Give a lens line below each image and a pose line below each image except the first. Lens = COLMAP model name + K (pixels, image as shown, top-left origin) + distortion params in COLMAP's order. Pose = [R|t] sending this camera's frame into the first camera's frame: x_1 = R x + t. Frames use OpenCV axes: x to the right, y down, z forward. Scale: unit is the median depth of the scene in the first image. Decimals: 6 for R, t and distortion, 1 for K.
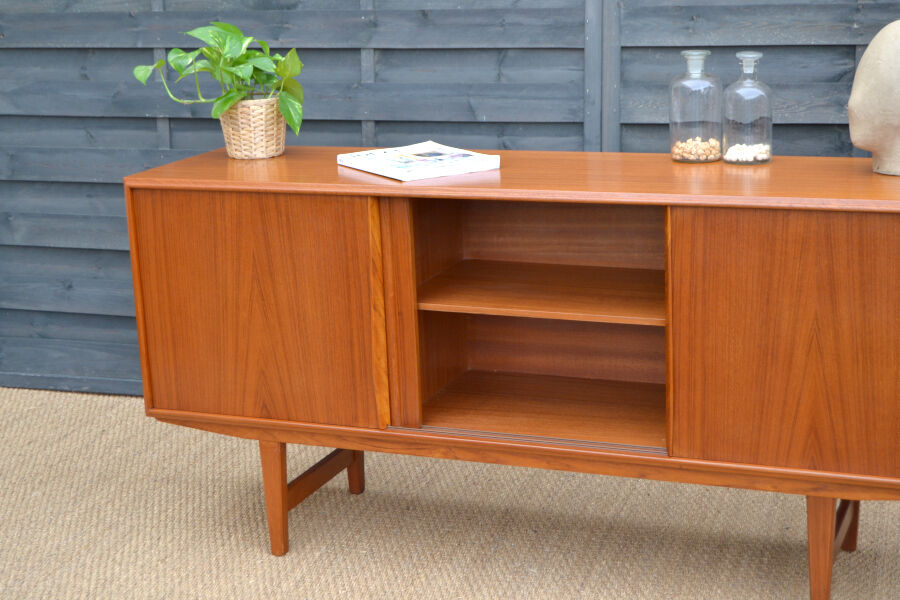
lens RADIAL K [[1578.6, 0, 450.0], [0, 1578.6, 300.0], [0, 0, 1]] dist [0.004577, -0.117268]
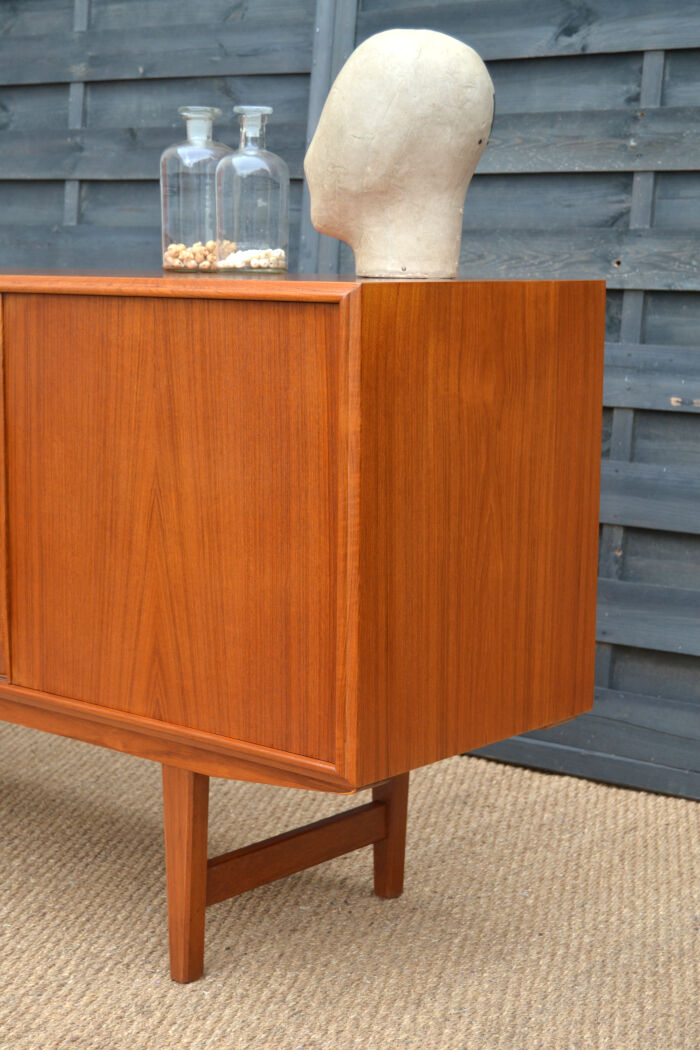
lens RADIAL K [[1810.0, 0, 352.4], [0, 1810.0, 544.4], [0, 0, 1]] dist [0.008124, -0.063209]
pose [[0.949691, 0.097311, -0.297686, 0.410417], [-0.119539, 0.991172, -0.057354, 0.056321], [0.289477, 0.090053, 0.952939, 0.262074]]
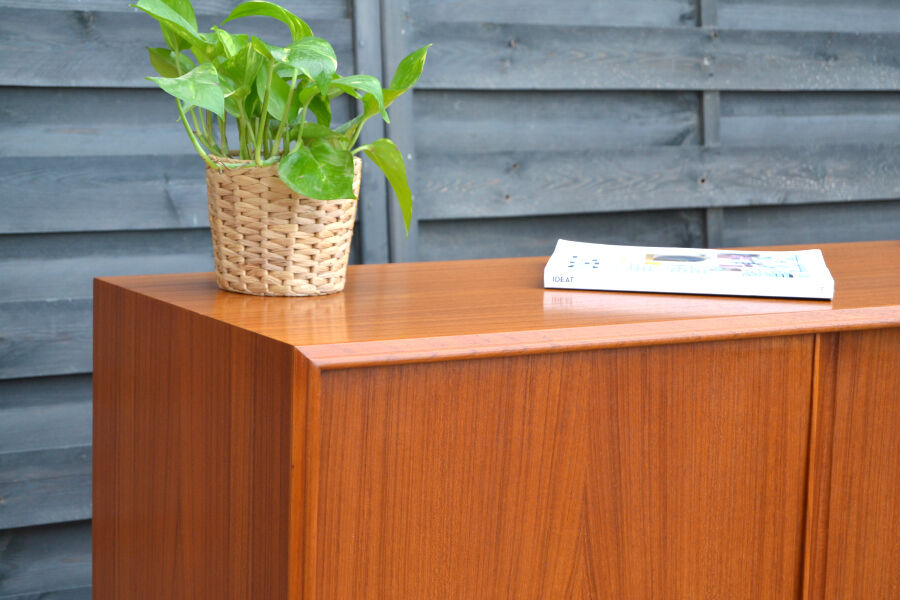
lens RADIAL K [[2064.0, 0, 449.1], [0, 2064.0, 309.5], [0, 0, 1]] dist [0.033938, -0.152619]
pose [[0.593103, -0.059646, 0.802914, -0.550610], [0.144023, 0.989027, -0.032916, -0.058994], [-0.792140, 0.135160, 0.595185, 0.607001]]
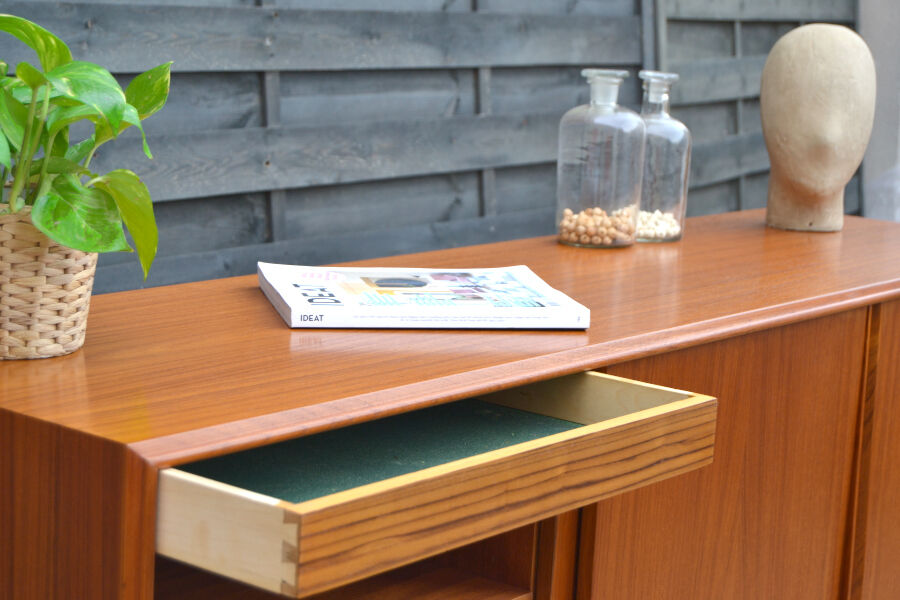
lens RADIAL K [[1895.0, 0, 450.0], [0, 1895.0, 300.0], [0, 0, 1]] dist [0.042869, -0.320391]
pose [[0.275972, -0.111560, 0.954670, -0.519760], [0.169202, 0.983369, 0.066001, -0.112699], [-0.946155, 0.143318, 0.290258, 0.750465]]
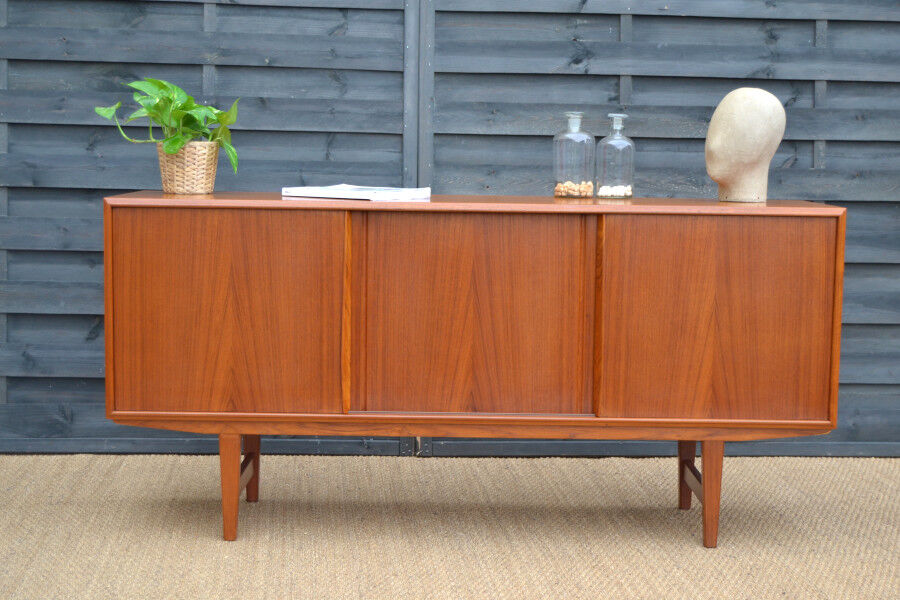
lens RADIAL K [[1499.5, 0, 453.2], [0, 1499.5, 294.2], [0, 0, 1]] dist [0.003216, -0.055078]
pose [[0.923887, 0.014272, 0.382400, -0.352210], [0.040541, 0.990030, -0.134896, 0.131559], [-0.380513, 0.140132, 0.914097, -0.049830]]
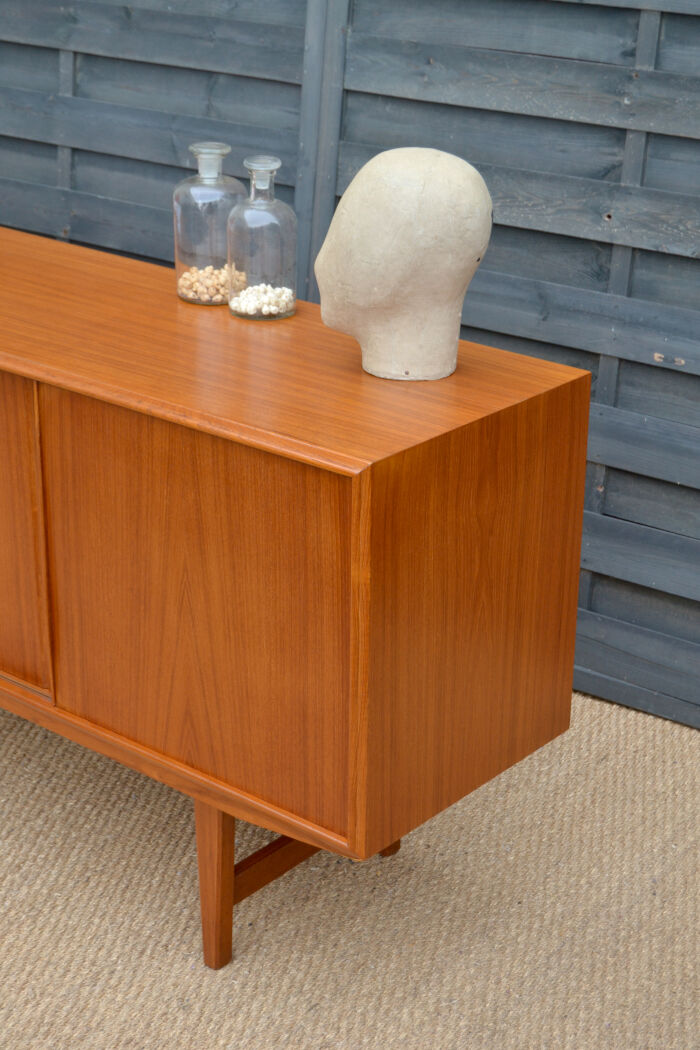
lens RADIAL K [[1899.6, 0, 356.4], [0, 1899.6, 534.7], [0, 0, 1]] dist [0.015784, -0.093408]
pose [[0.953543, 0.162162, -0.253888, 0.406072], [-0.119493, 0.977222, 0.175379, -0.127018], [0.276545, -0.136894, 0.951201, 0.165340]]
